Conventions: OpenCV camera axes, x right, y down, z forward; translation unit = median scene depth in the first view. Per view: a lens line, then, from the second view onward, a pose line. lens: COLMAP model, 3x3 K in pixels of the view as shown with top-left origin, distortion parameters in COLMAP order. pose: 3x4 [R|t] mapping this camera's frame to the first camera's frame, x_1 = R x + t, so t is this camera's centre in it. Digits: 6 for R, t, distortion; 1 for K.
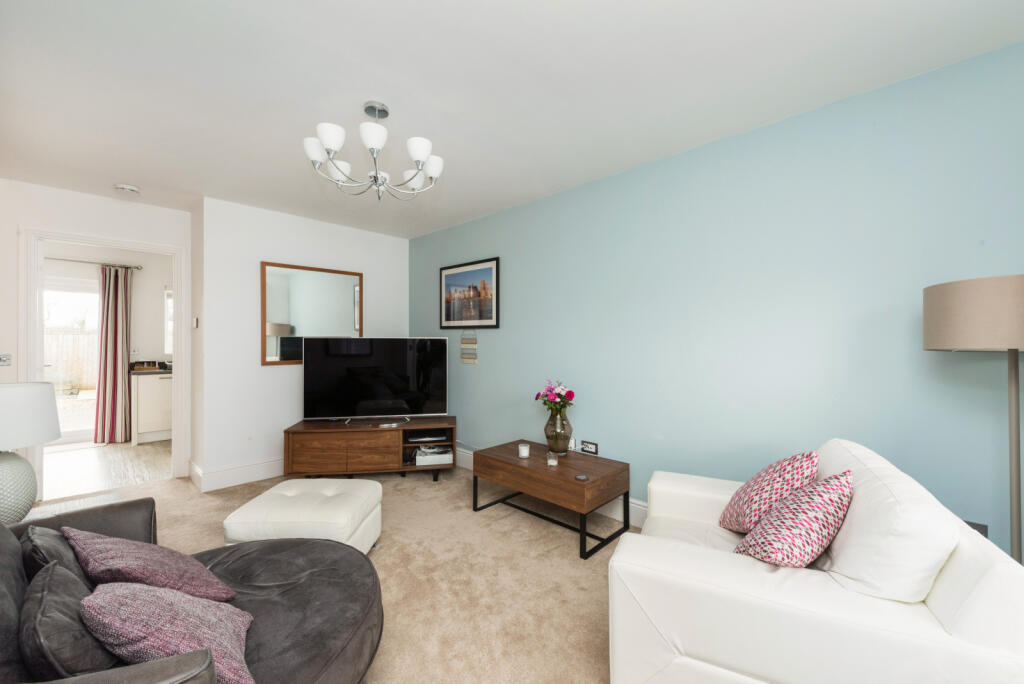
lens RADIAL K [[404.0, 0, 513.7], [0, 404.0, 337.7], [0, 0, 1]] dist [0.002162, -0.000144]
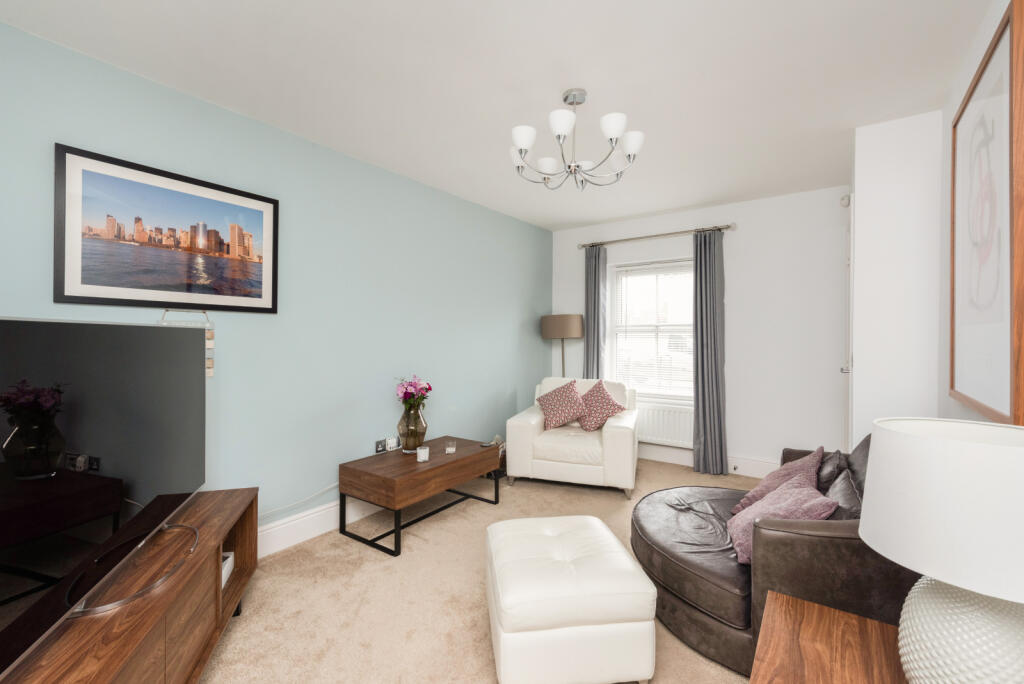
lens RADIAL K [[478.4, 0, 512.0], [0, 478.4, 342.0], [0, 0, 1]] dist [-0.000475, -0.000013]
pose [[-0.180858, -0.014573, 0.983401, -0.829552], [-0.014043, 0.999827, 0.012234, 0.006114], [-0.983409, -0.011597, -0.181032, 0.769920]]
